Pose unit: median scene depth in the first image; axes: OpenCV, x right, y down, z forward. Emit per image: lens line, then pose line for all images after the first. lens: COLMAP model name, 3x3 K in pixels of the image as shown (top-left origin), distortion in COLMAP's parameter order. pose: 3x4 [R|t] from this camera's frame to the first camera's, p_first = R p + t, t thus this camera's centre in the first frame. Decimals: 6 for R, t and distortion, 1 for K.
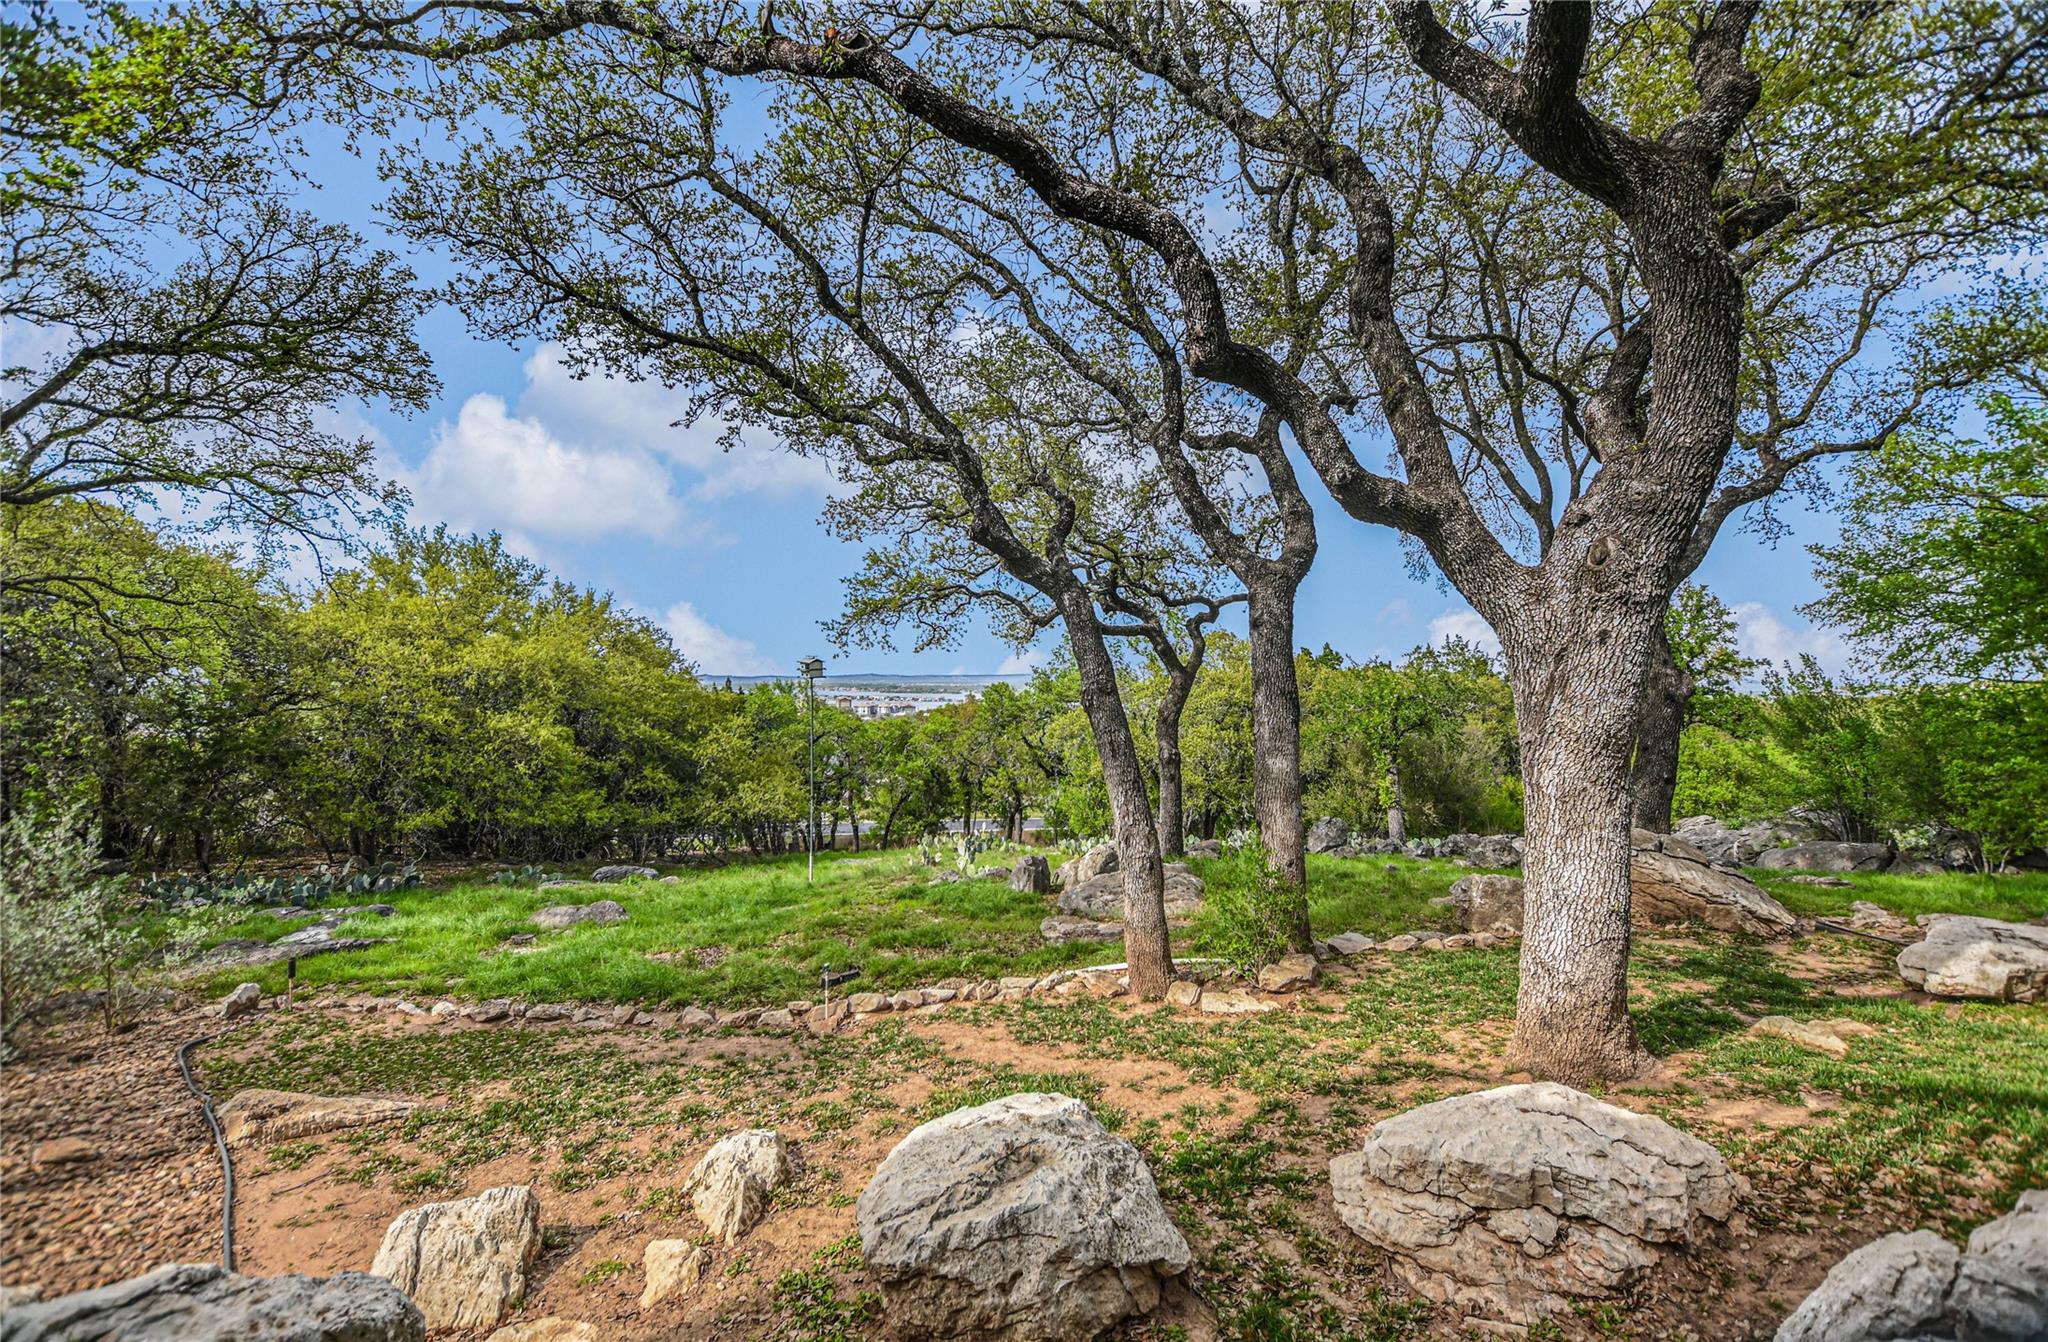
lens RADIAL K [[895.4, 0, 1027.7], [0, 895.4, 672.9], [0, 0, 1]] dist [-0.020806, 0.000667]
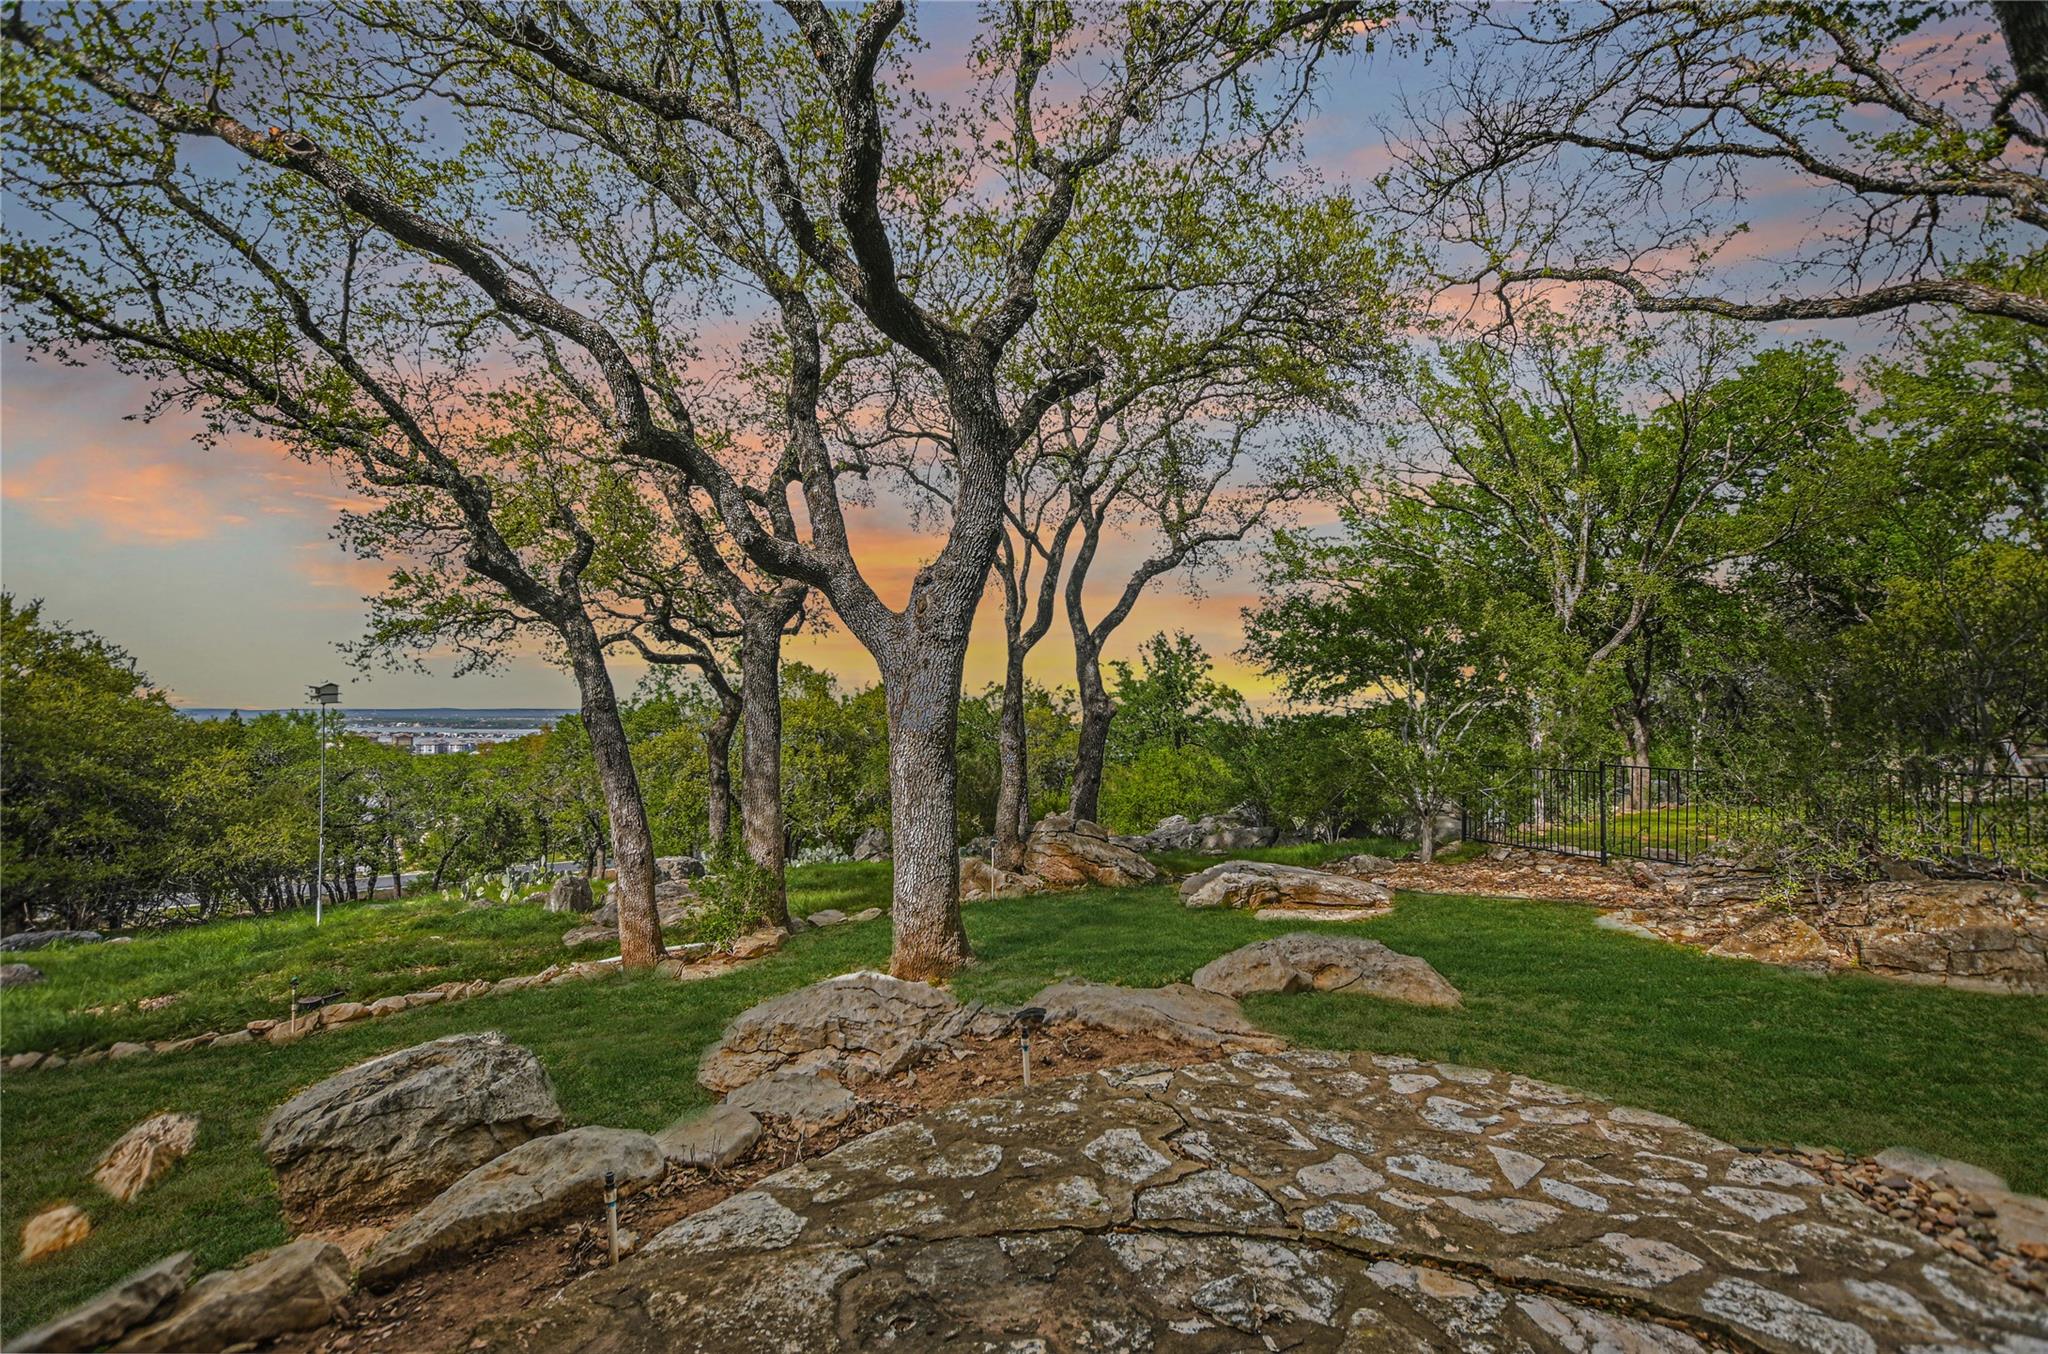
lens RADIAL K [[892.4, 0, 1023.6], [0, 892.4, 682.7], [0, 0, 1]] dist [-0.022970, 0.002952]
pose [[0.919103, 0.012347, 0.393824, 0.101200], [-0.001472, 0.999610, -0.027904, 0.013967], [-0.394014, 0.025067, 0.918762, -0.179497]]
